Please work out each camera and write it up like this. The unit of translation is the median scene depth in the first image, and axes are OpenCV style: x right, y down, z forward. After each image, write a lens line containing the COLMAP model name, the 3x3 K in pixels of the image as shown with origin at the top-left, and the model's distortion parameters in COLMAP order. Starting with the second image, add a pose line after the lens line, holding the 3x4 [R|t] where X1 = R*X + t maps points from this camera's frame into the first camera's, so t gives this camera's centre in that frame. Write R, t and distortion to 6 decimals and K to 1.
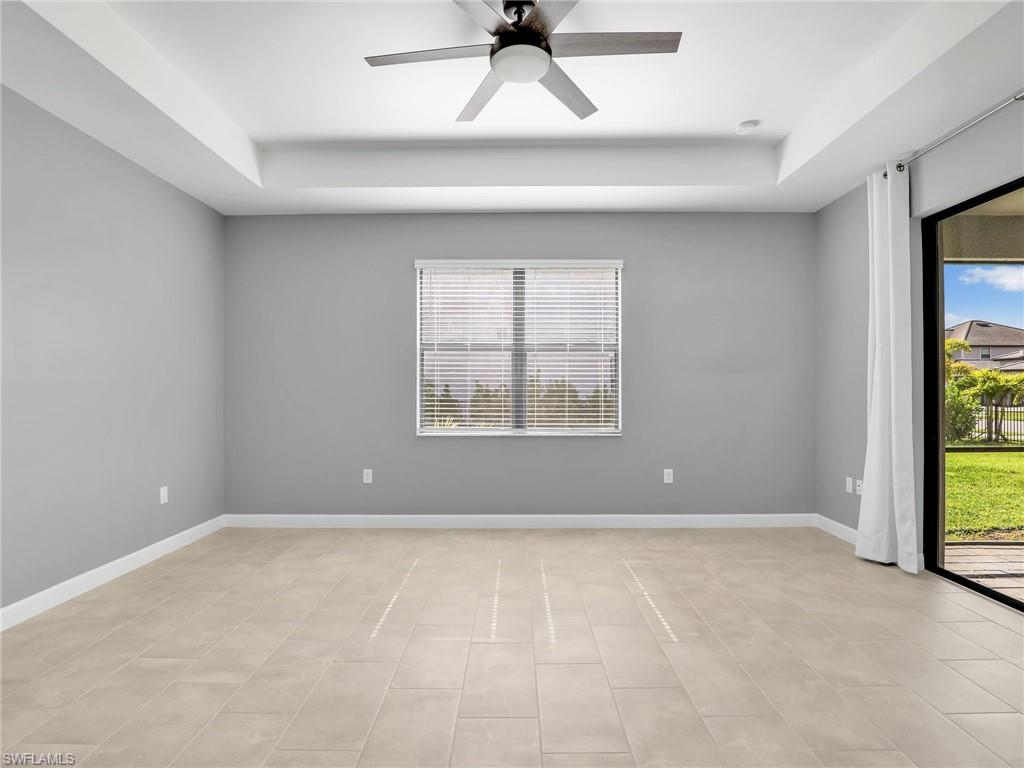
lens RADIAL K [[503.0, 0, 514.3], [0, 503.0, 387.3], [0, 0, 1]] dist [-0.019193, 0.000071]
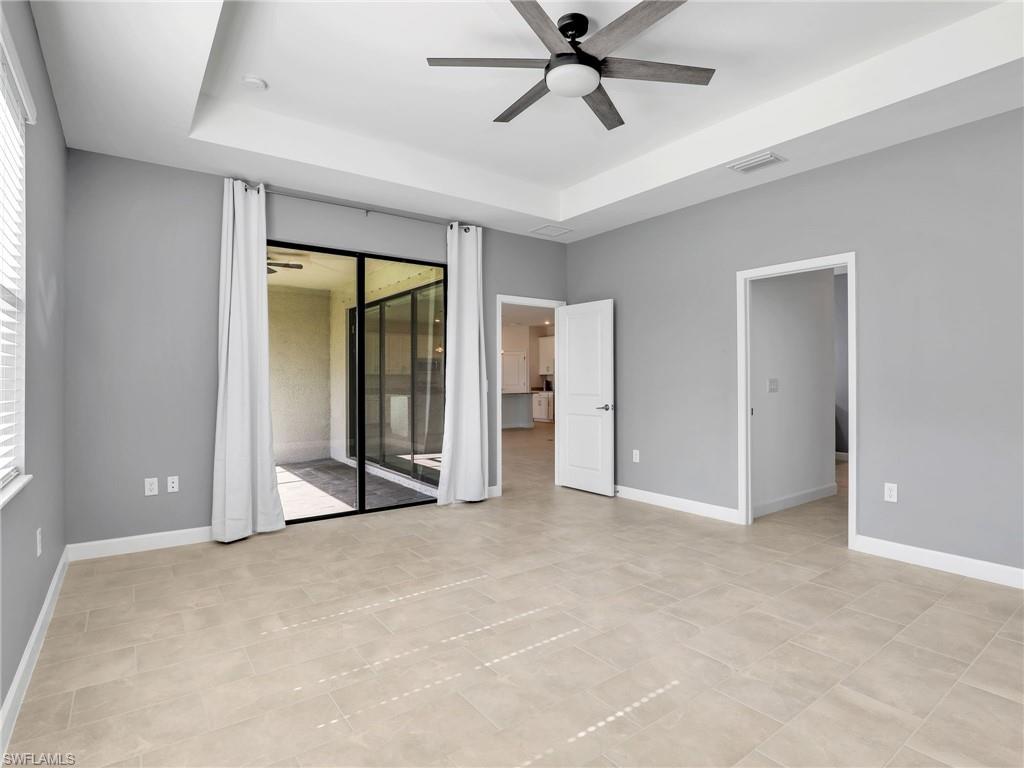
lens RADIAL K [[468.9, 0, 560.8], [0, 468.9, 378.1], [0, 0, 1]] dist [-0.016040, 0.000040]
pose [[-0.574098, 0.006141, 0.818763, -0.522644], [-0.000709, 0.999968, -0.007997, 0.008013], [-0.818786, -0.005171, -0.574075, 1.047347]]
